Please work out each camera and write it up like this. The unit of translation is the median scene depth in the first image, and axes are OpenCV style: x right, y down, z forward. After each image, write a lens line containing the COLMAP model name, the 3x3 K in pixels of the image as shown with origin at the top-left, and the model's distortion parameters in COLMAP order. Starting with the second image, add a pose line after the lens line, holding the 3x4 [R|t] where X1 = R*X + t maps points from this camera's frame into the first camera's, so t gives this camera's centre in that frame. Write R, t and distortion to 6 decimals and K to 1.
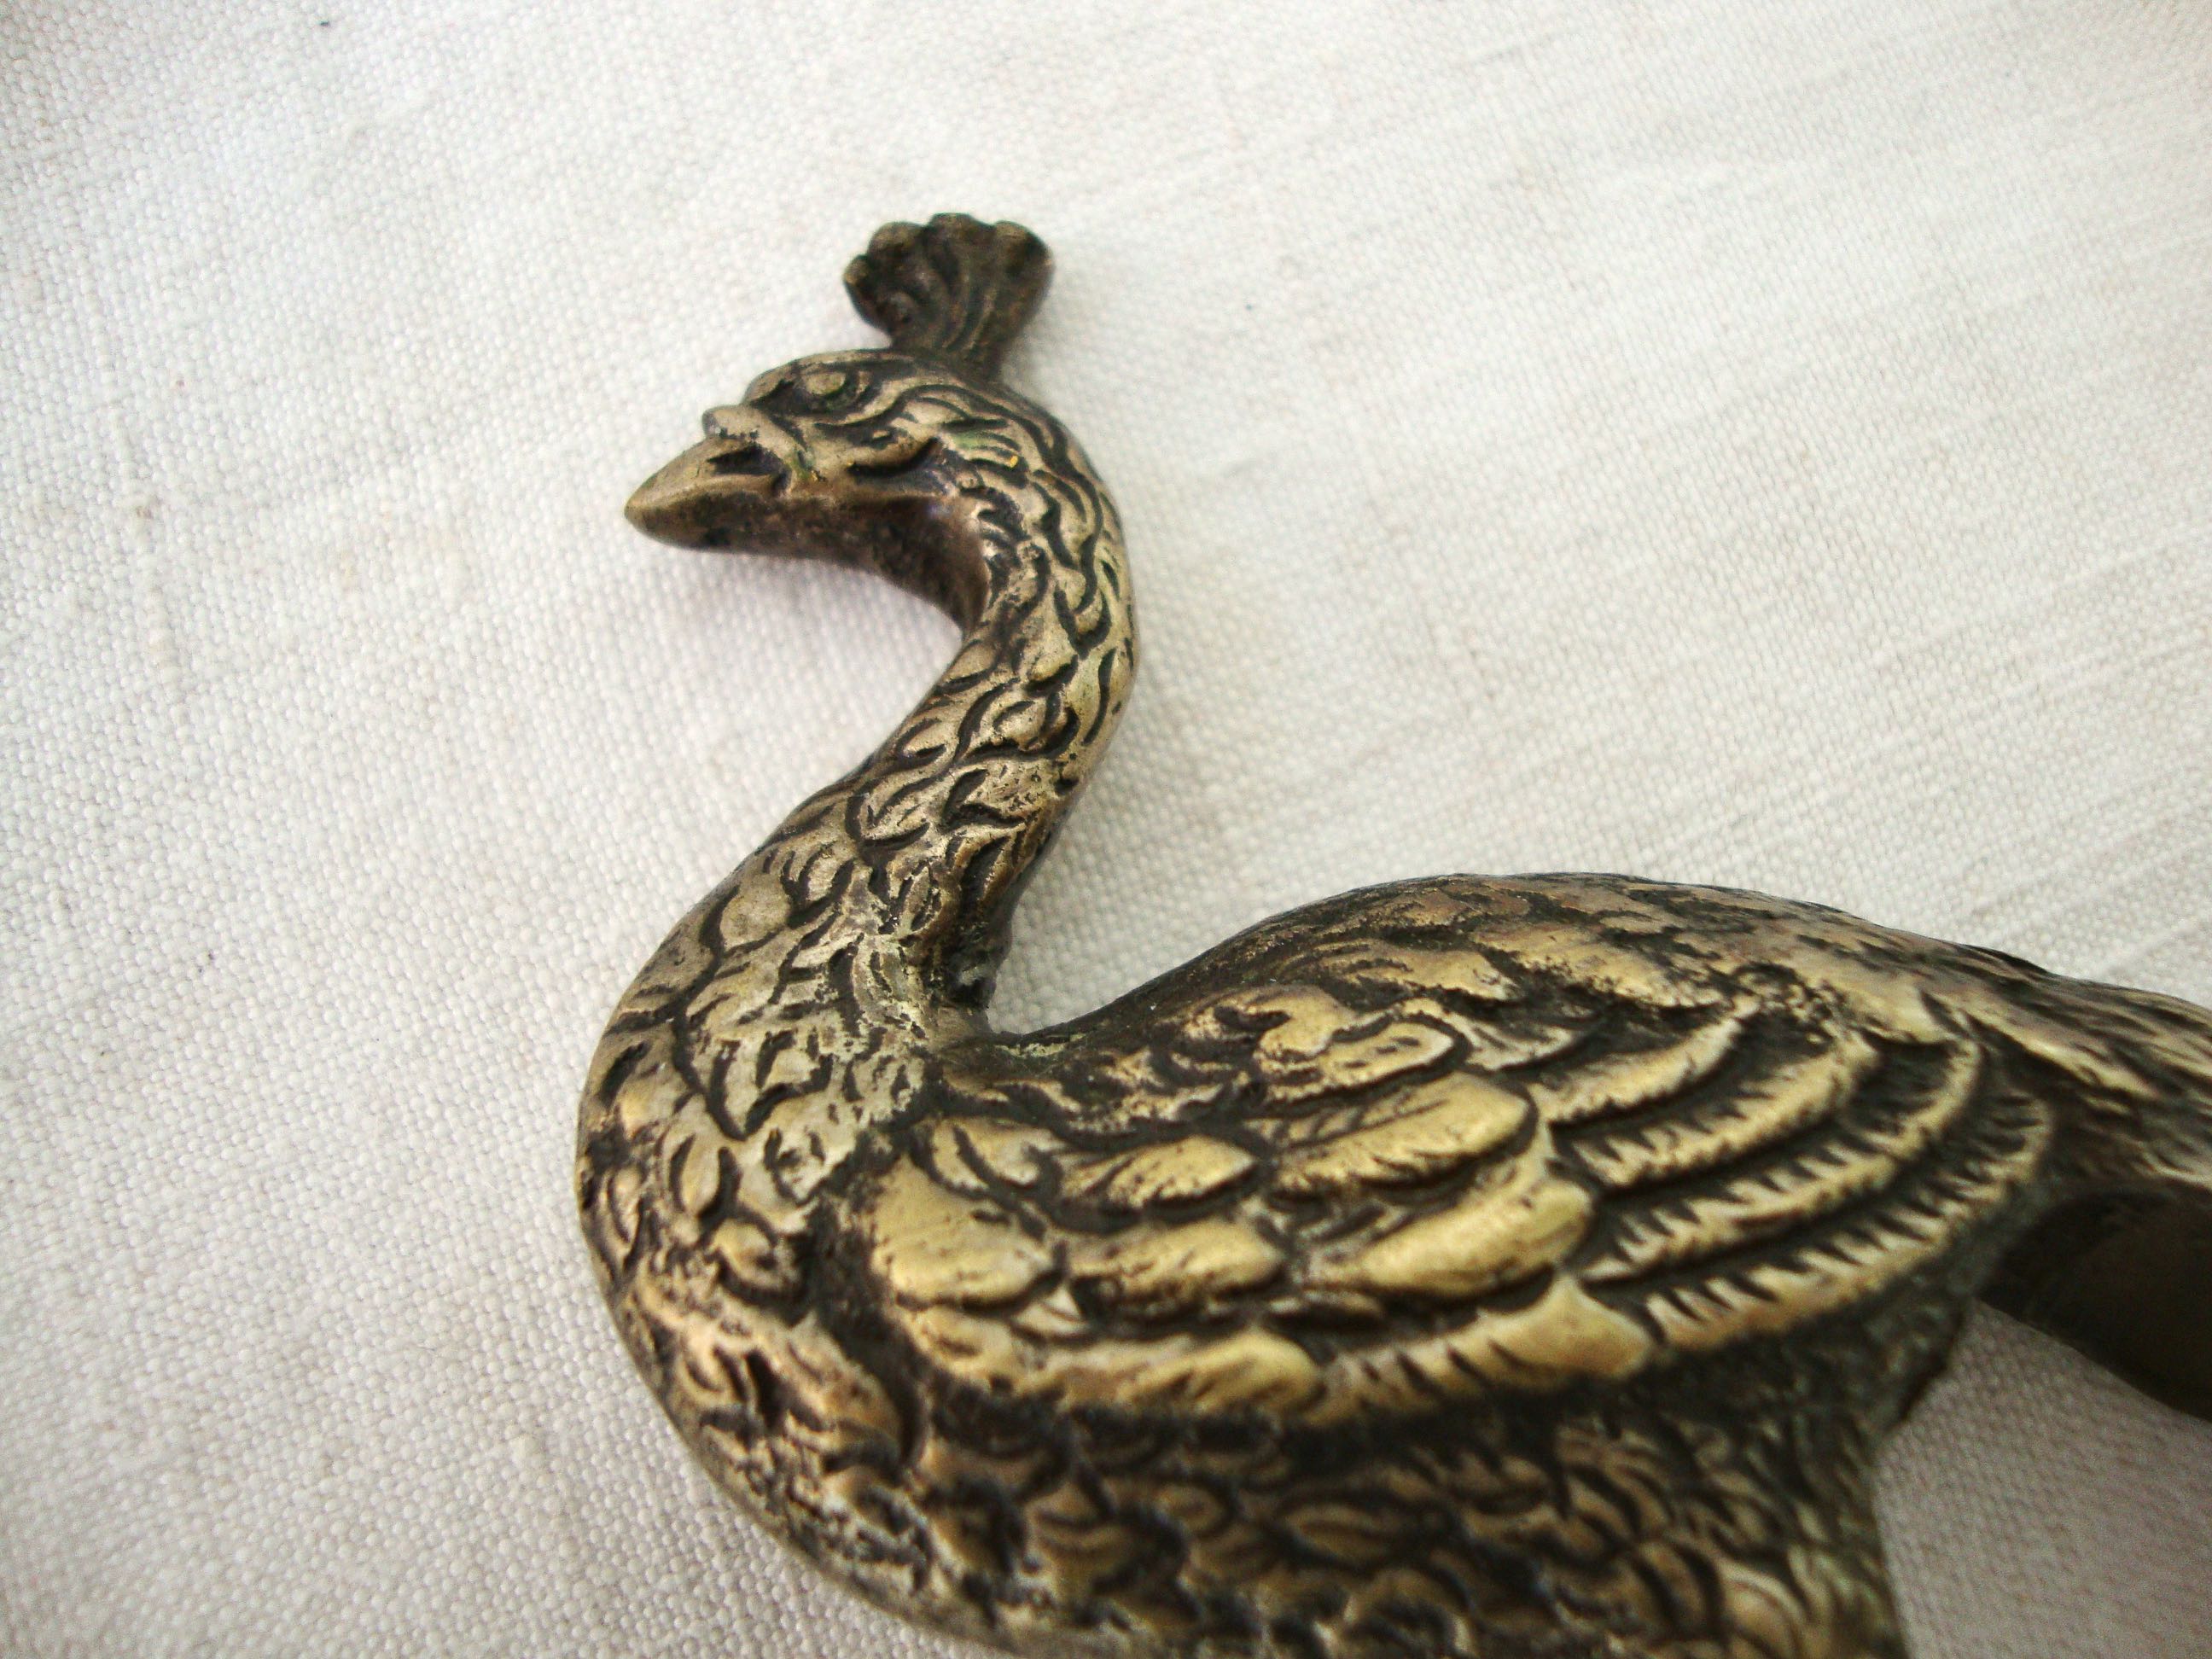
lens RADIAL K [[1932.0, 0, 1106.0], [0, 1932.0, 829.5], [0, 0, 1]] dist [-0.170793, 0.001561]
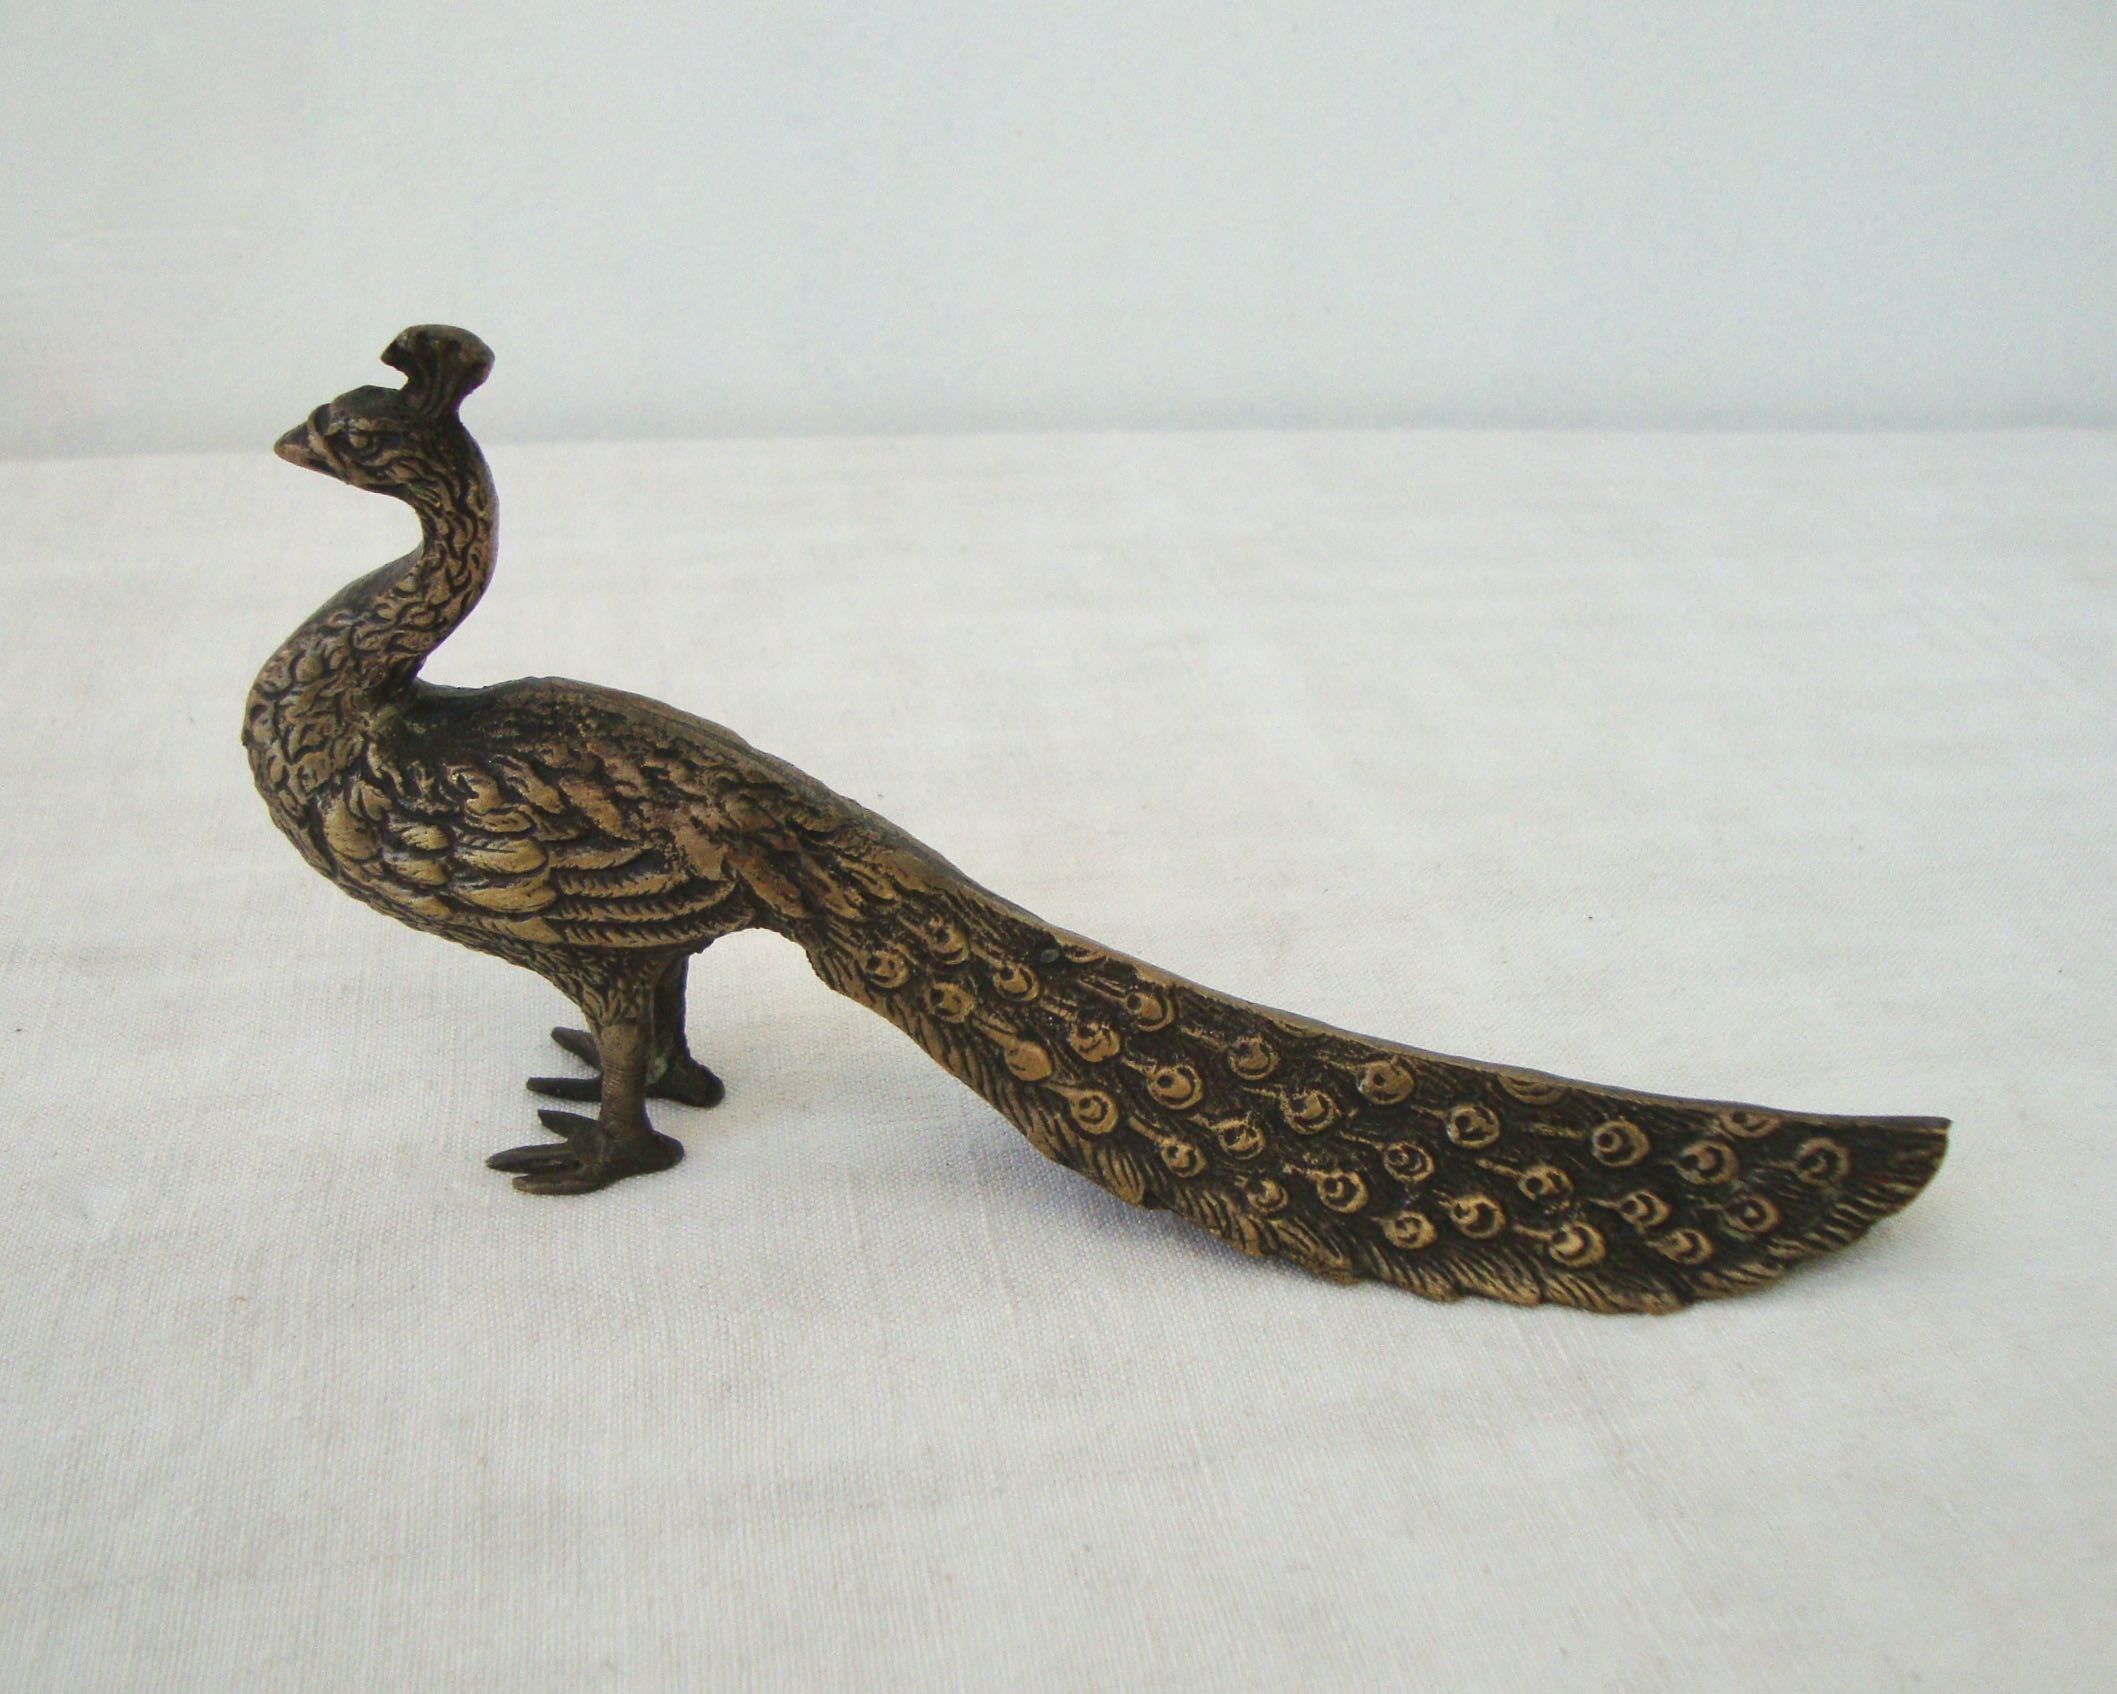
lens RADIAL K [[2213.2, 0, 1058.5], [0, 2213.2, 847.0], [0, 0, 1]] dist [-0.159974, -0.012101]
pose [[0.938921, 0.341810, 0.039915, 0.754184], [-0.221328, 0.510972, 0.830615, -2.570682], [0.263517, -0.788717, 0.555414, -0.548031]]
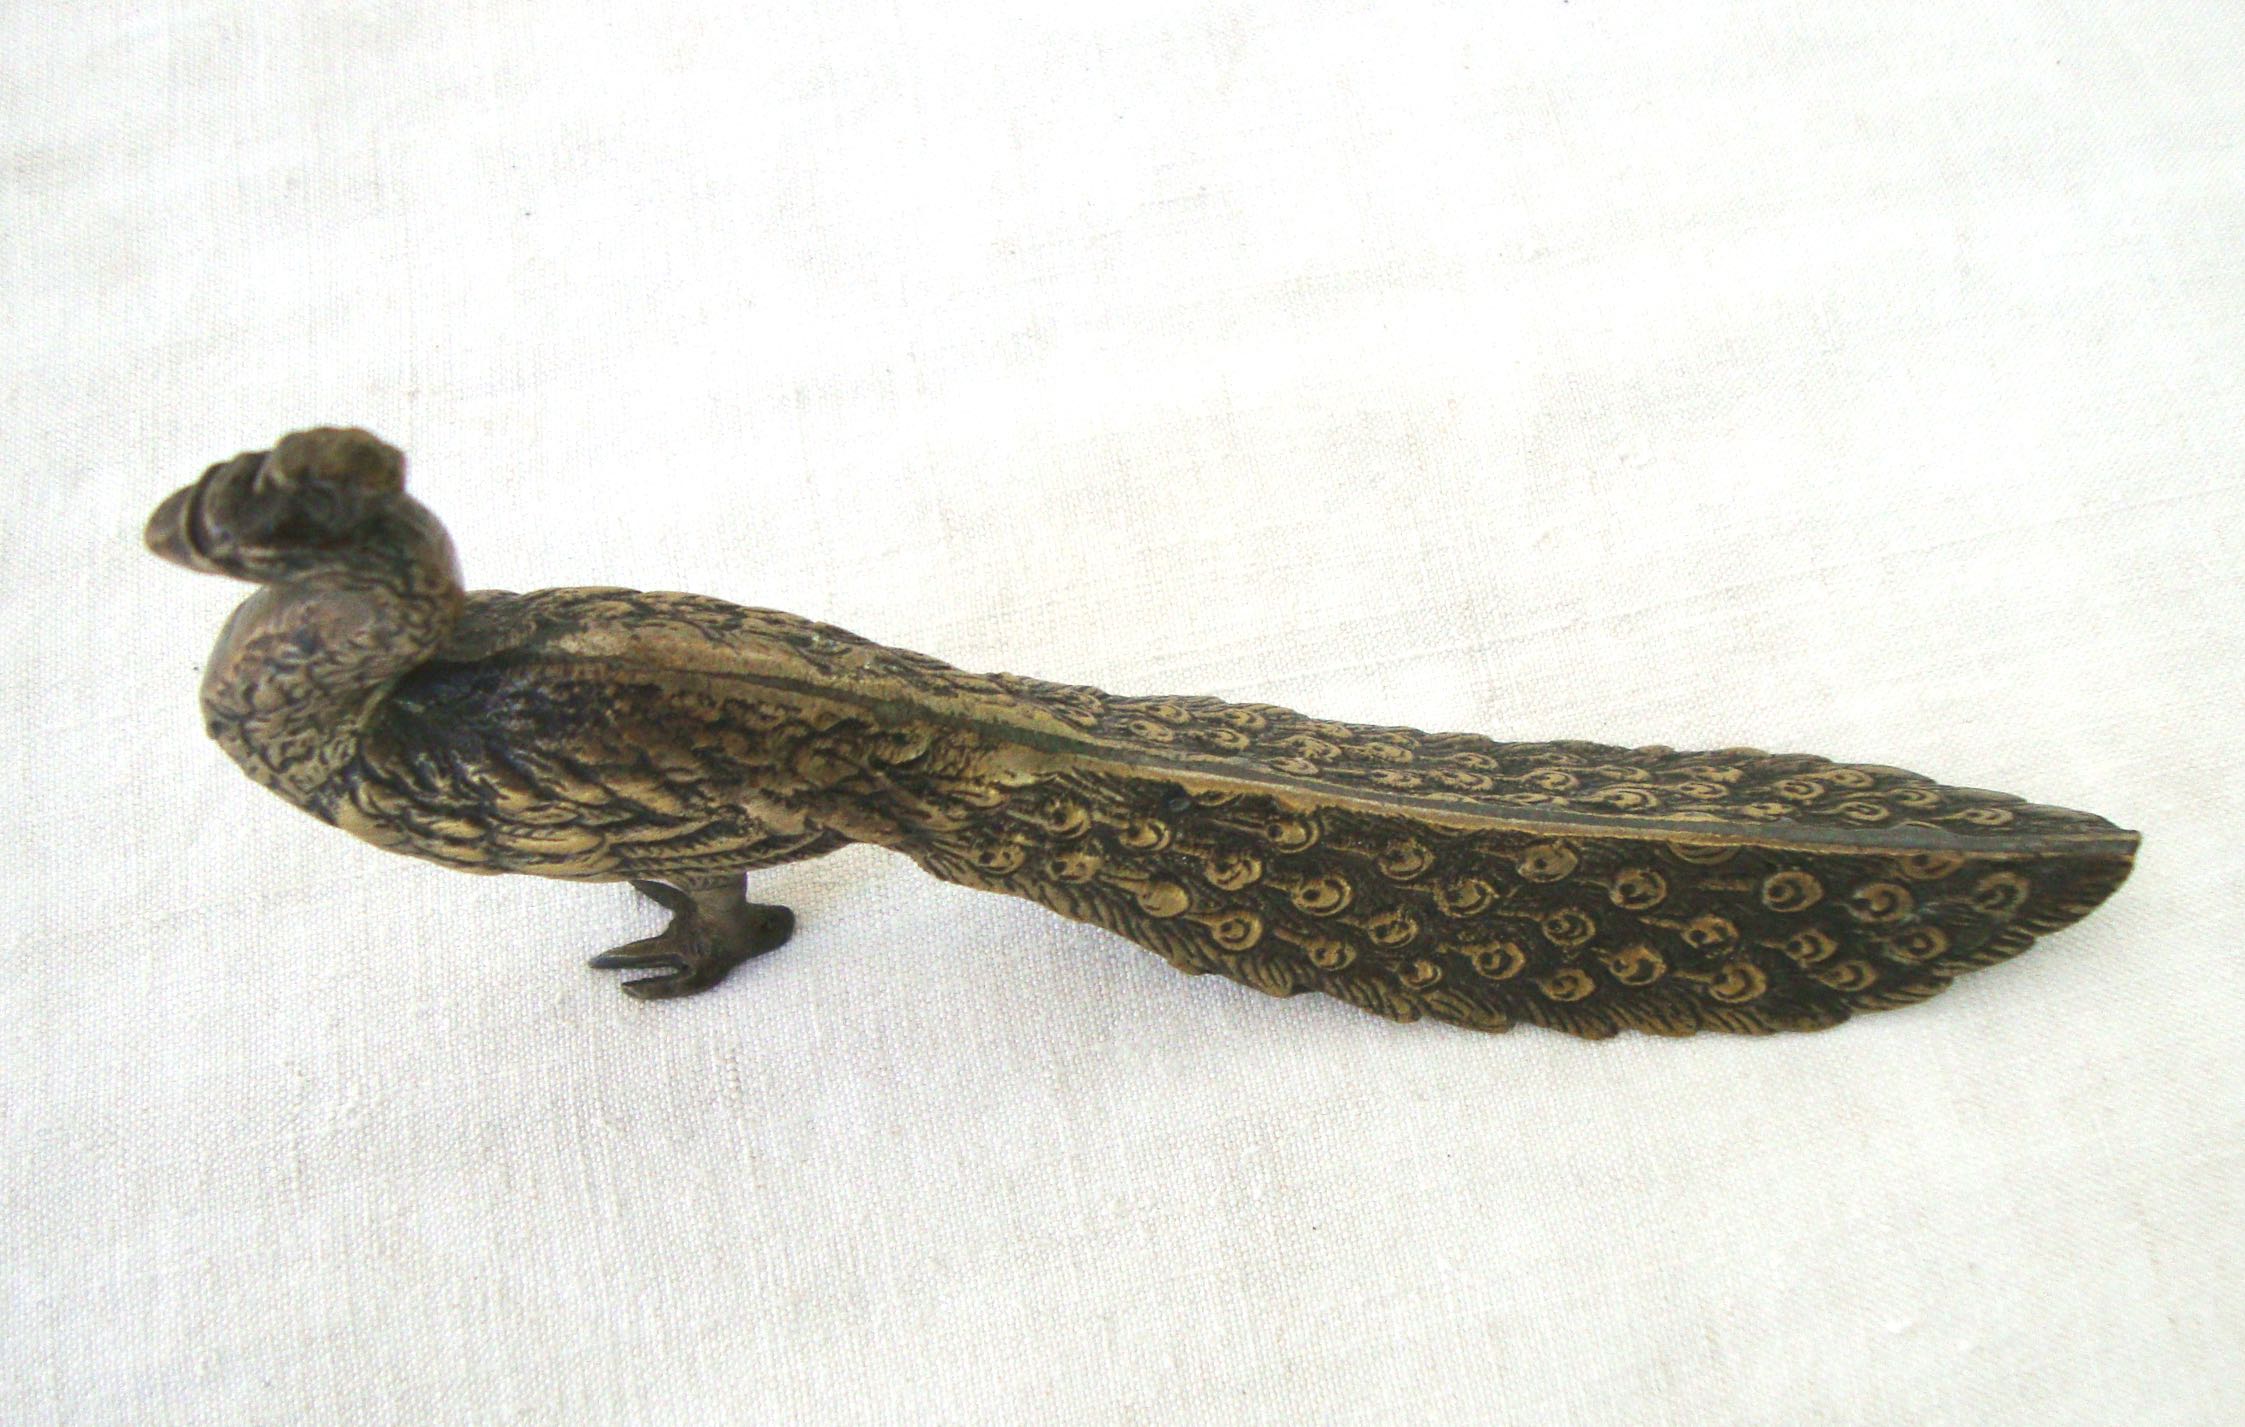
lens RADIAL K [[2162.0, 0, 1122.5], [0, 2162.0, 713.5], [0, 0, 1]] dist [-0.168623, 0.013231]
pose [[0.958520, 0.174226, 0.225577, 0.203780], [-0.220916, -0.045959, 0.974209, -2.512496], [0.180100, -0.983633, -0.005564, 1.226475]]
